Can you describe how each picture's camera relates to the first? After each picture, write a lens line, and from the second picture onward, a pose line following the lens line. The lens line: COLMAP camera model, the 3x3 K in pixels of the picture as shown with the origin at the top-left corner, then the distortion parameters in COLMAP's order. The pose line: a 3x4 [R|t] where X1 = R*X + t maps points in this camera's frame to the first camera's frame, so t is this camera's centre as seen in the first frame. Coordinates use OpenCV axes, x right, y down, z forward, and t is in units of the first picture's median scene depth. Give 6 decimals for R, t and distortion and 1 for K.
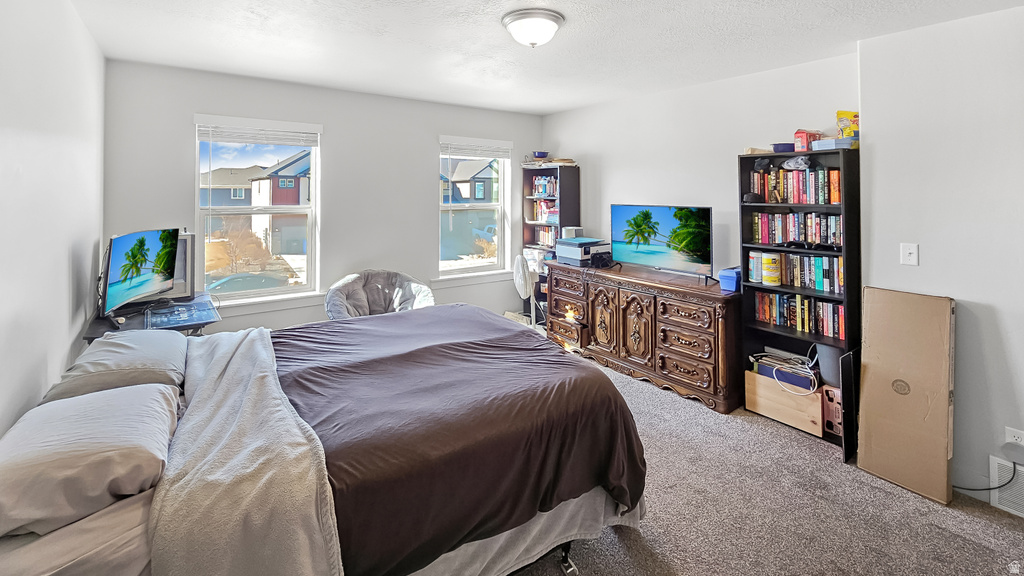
lens RADIAL K [[437.4, 0, 511.1], [0, 437.4, 235.3], [0, 0, 1]] dist [0.002315, -0.008905]
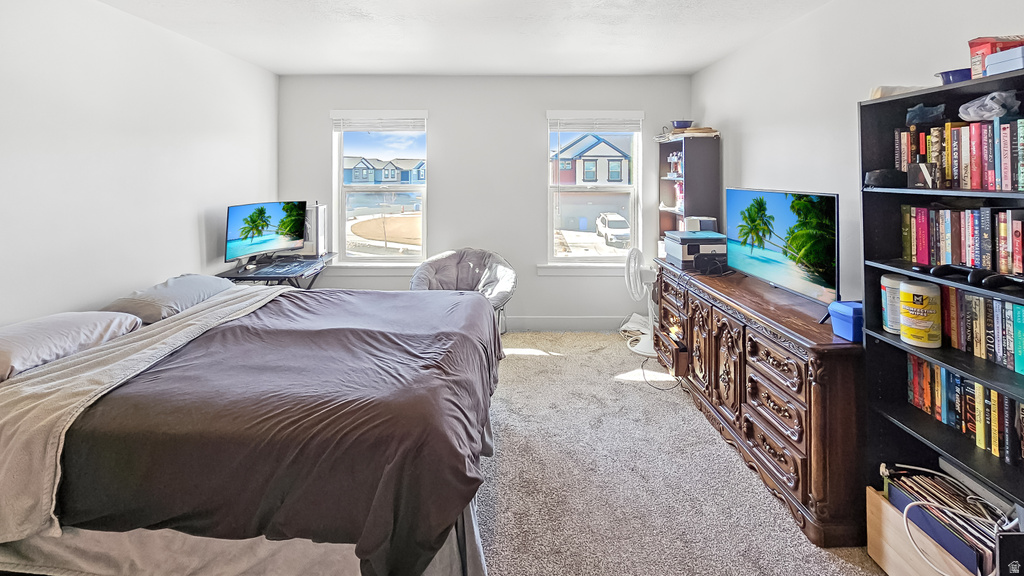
lens RADIAL K [[446.7, 0, 508.2], [0, 446.7, 219.7], [0, 0, 1]] dist [0.000258, -0.000382]
pose [[0.818229, 0.054162, -0.572335, 0.471867], [-0.050873, 0.998468, 0.021759, -0.021460], [0.572637, 0.011313, 0.819731, 0.263816]]
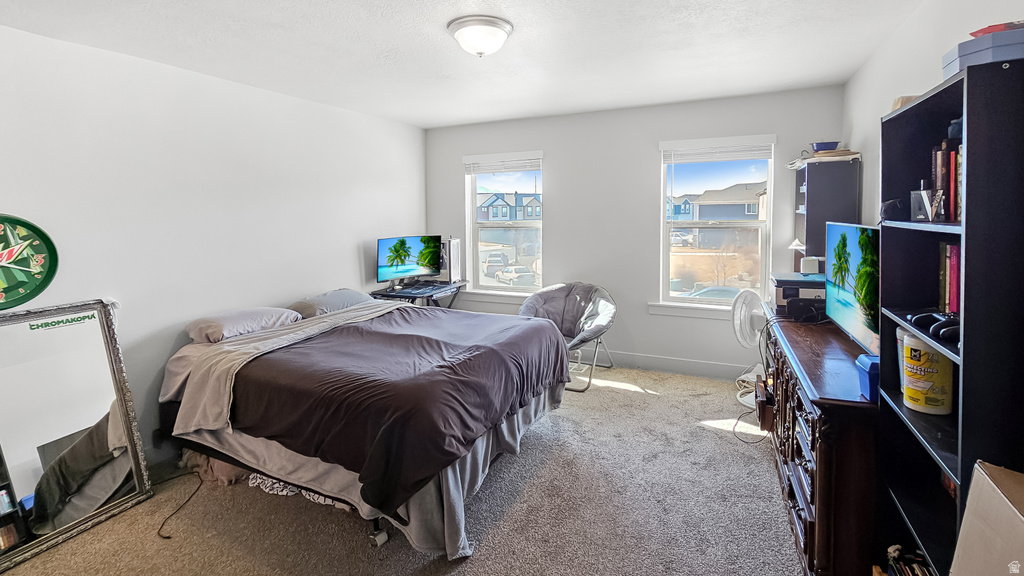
lens RADIAL K [[454.2, 0, 512.0], [0, 454.2, 288.0], [0, 0, 1]] dist [-0.000885, -0.000038]
pose [[0.508511, 0.130349, -0.851132, 0.730585], [-0.063369, 0.991460, 0.113980, -0.031548], [0.858721, -0.004025, 0.512428, 0.396083]]
